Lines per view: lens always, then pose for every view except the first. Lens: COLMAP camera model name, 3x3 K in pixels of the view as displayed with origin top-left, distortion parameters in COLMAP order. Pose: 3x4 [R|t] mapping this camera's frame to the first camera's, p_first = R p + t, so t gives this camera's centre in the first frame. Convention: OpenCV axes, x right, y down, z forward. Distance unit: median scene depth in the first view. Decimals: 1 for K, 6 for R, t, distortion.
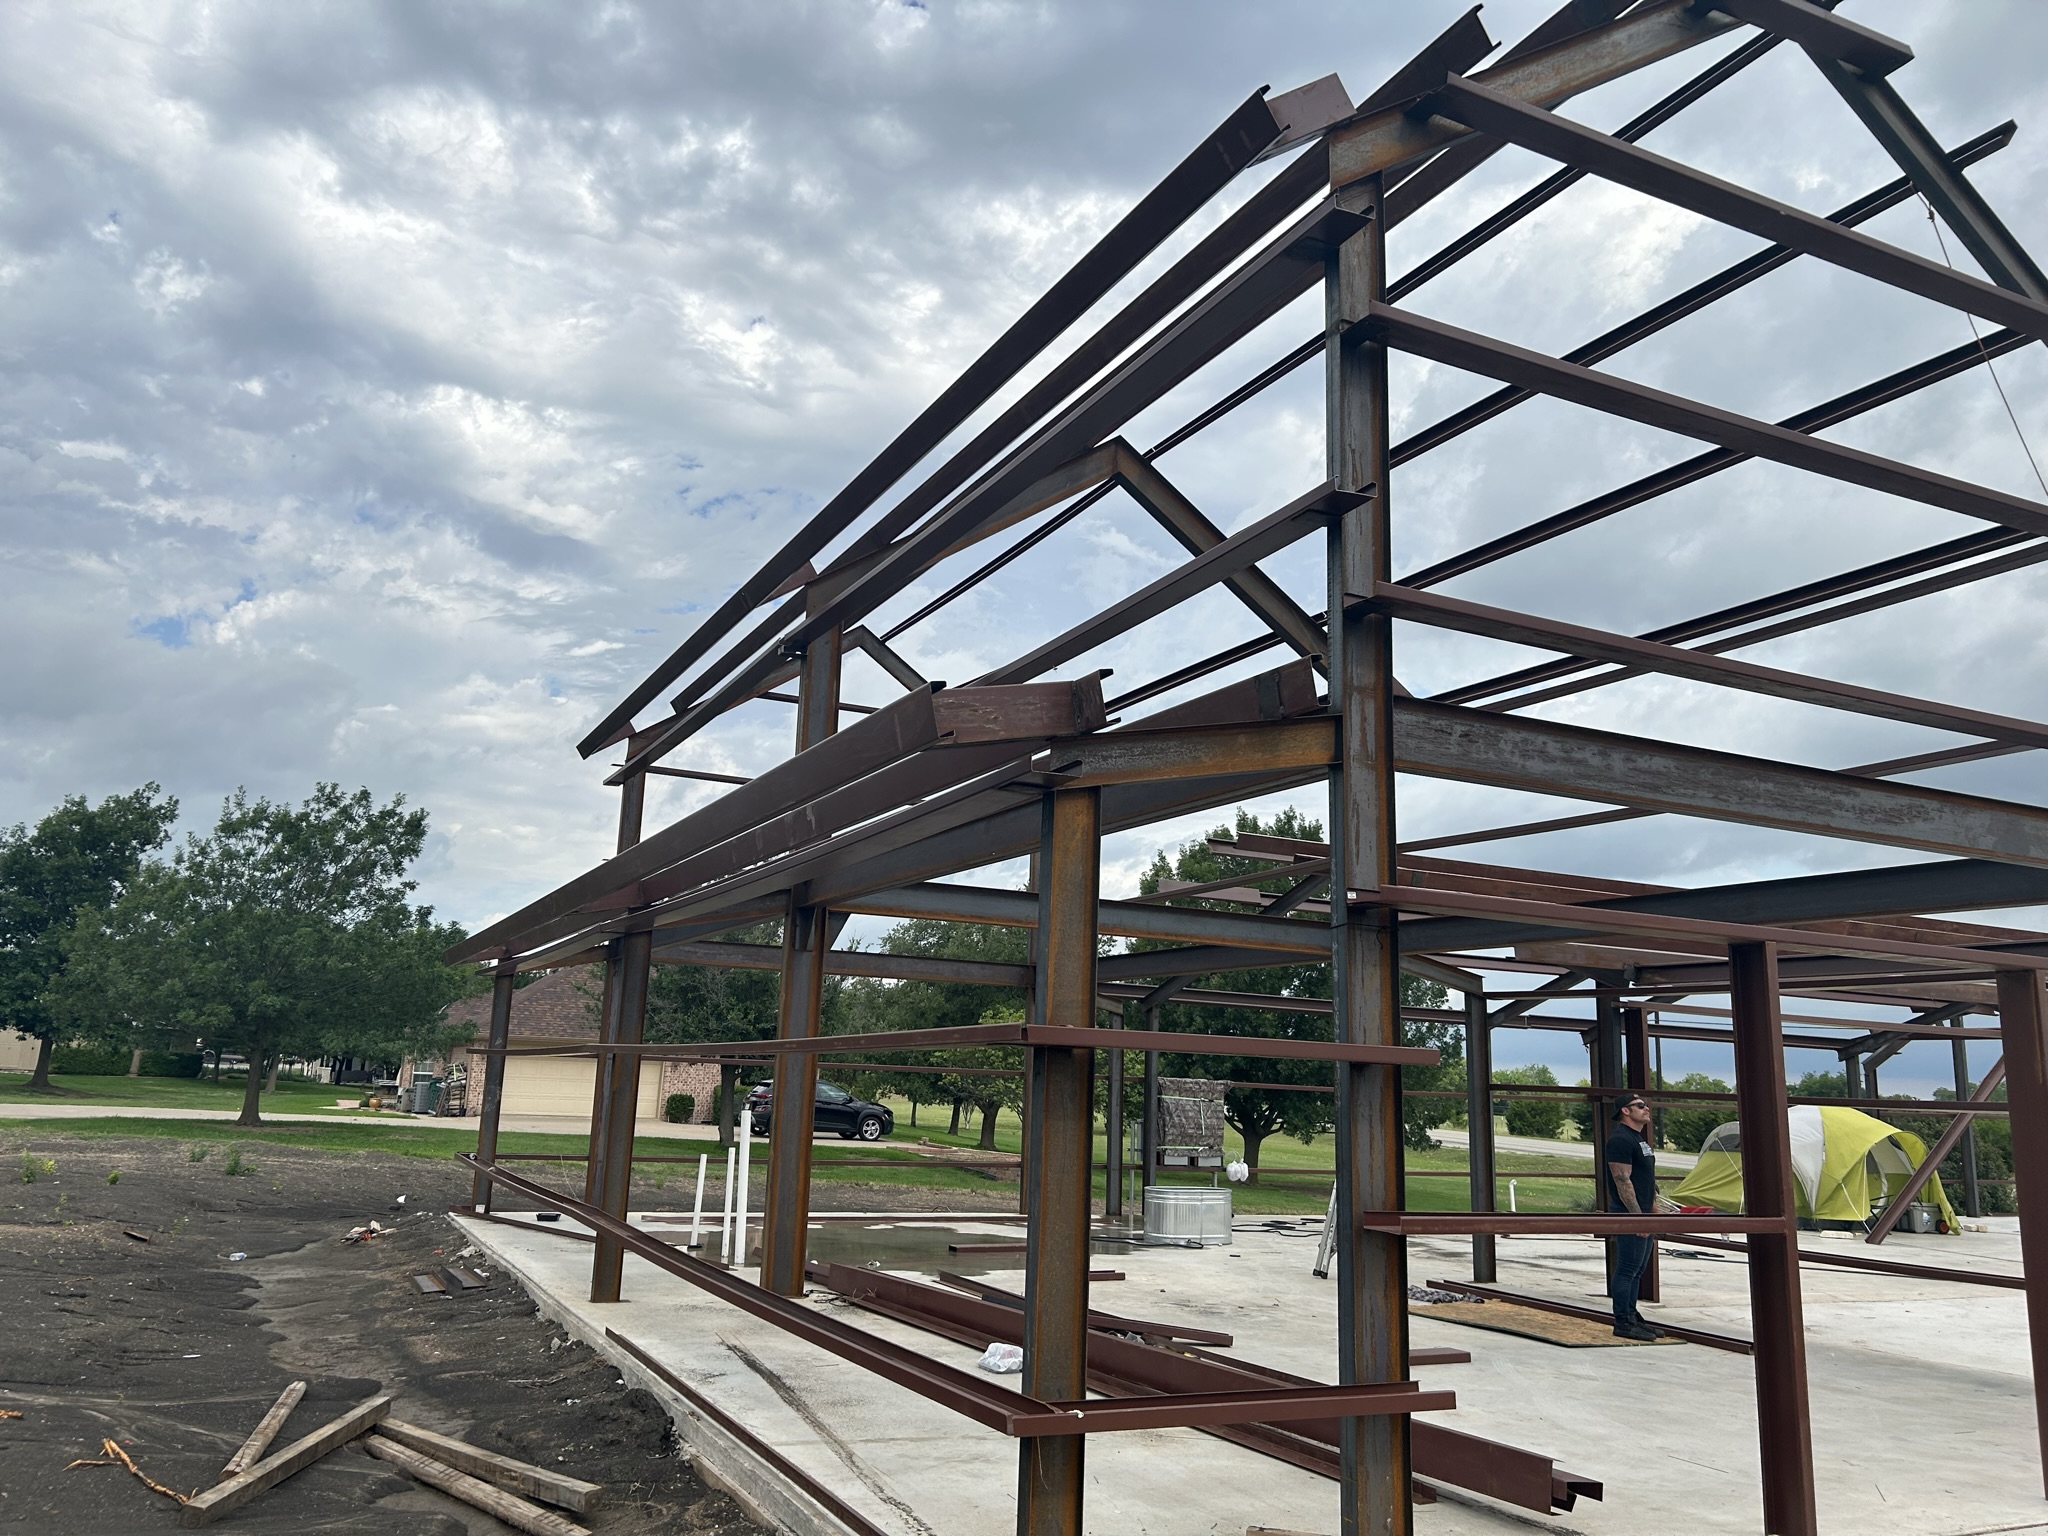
lens RADIAL K [[1521.8, 0, 982.2], [0, 1521.8, 703.0], [0, 0, 1]] dist [0.061244, -0.057919]
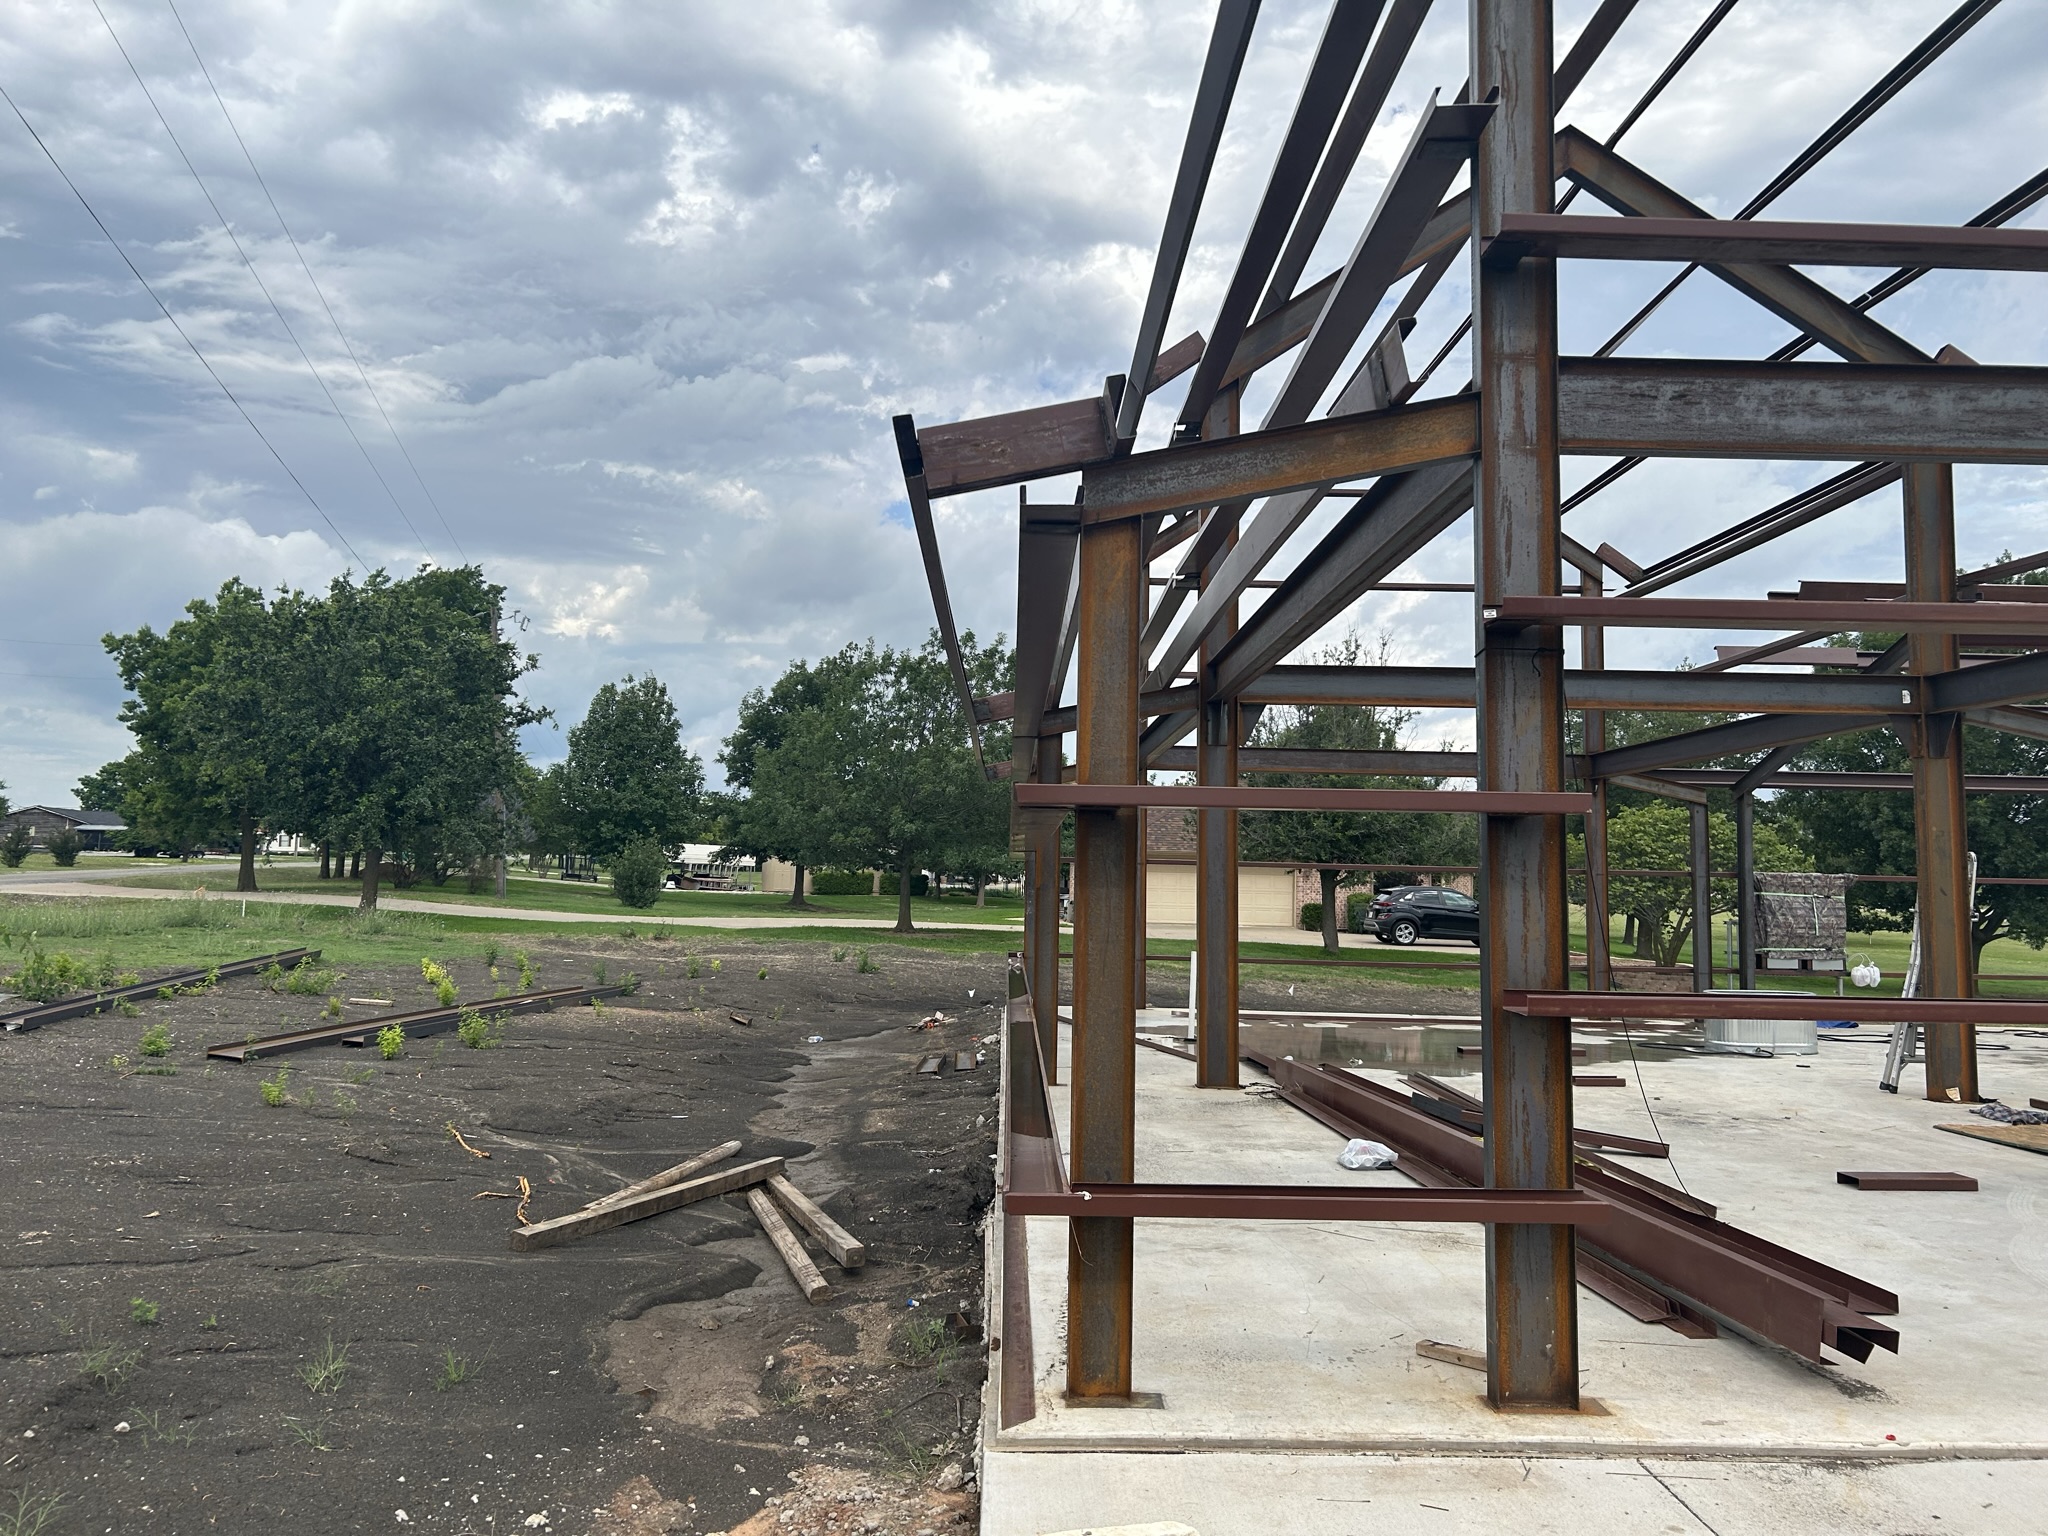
lens RADIAL K [[1521.8, 0, 1040.7], [0, 1521.8, 680.0], [0, 0, 1]] dist [0.061244, -0.057919]
pose [[0.915149, -0.075859, -0.395914, 0.138092], [0.115603, 0.990270, 0.077473, 0.028468], [0.386185, -0.116668, 0.915013, 0.065595]]
